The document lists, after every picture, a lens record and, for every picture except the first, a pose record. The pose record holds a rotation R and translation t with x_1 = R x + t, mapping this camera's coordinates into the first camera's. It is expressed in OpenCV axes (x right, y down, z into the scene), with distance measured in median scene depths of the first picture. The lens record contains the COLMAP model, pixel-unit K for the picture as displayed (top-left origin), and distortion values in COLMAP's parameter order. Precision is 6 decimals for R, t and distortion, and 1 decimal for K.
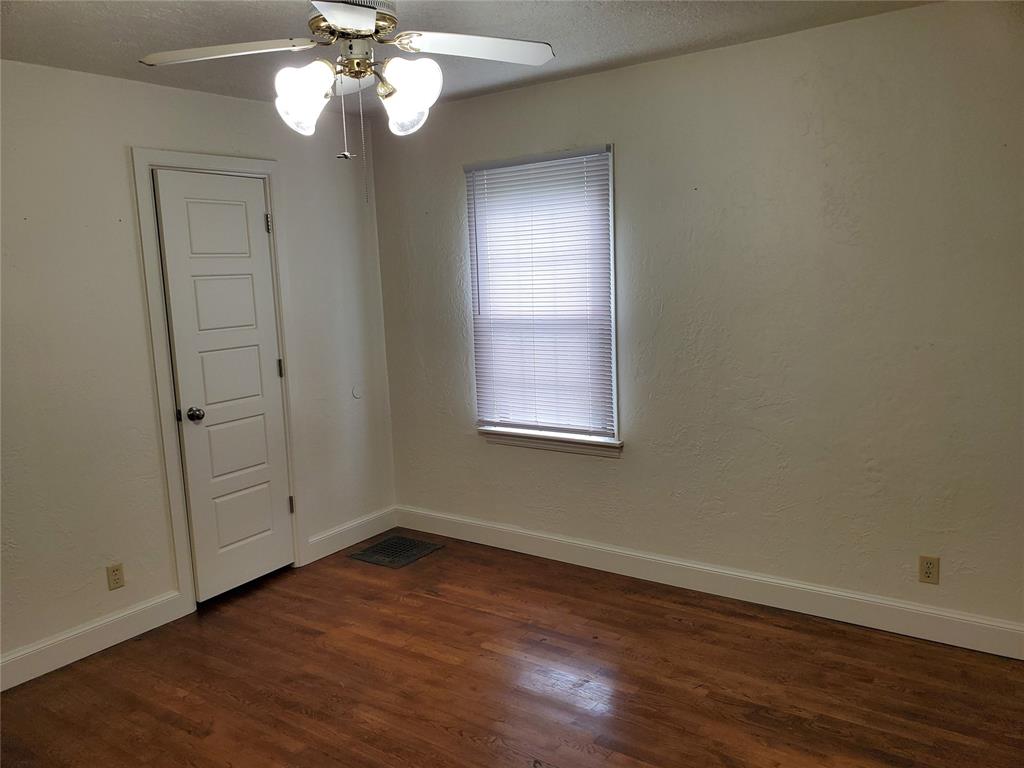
lens RADIAL K [[809.5, 0, 509.2], [0, 809.5, 399.8], [0, 0, 1]] dist [0.005993, 0.001947]
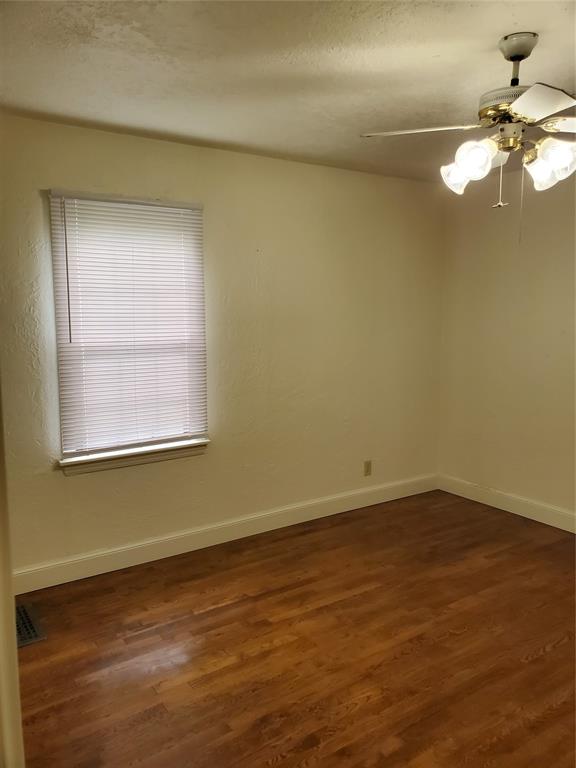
lens RADIAL K [[595.3, 0, 288.0], [0, 595.3, 384.0], [0, 0, 1]] dist [0.061363, -0.009932]
pose [[0.357110, -0.082671, 0.930397, -0.691610], [0.149855, 0.988244, 0.030293, -0.043807], [-0.921963, 0.128607, 0.365300, 0.550270]]
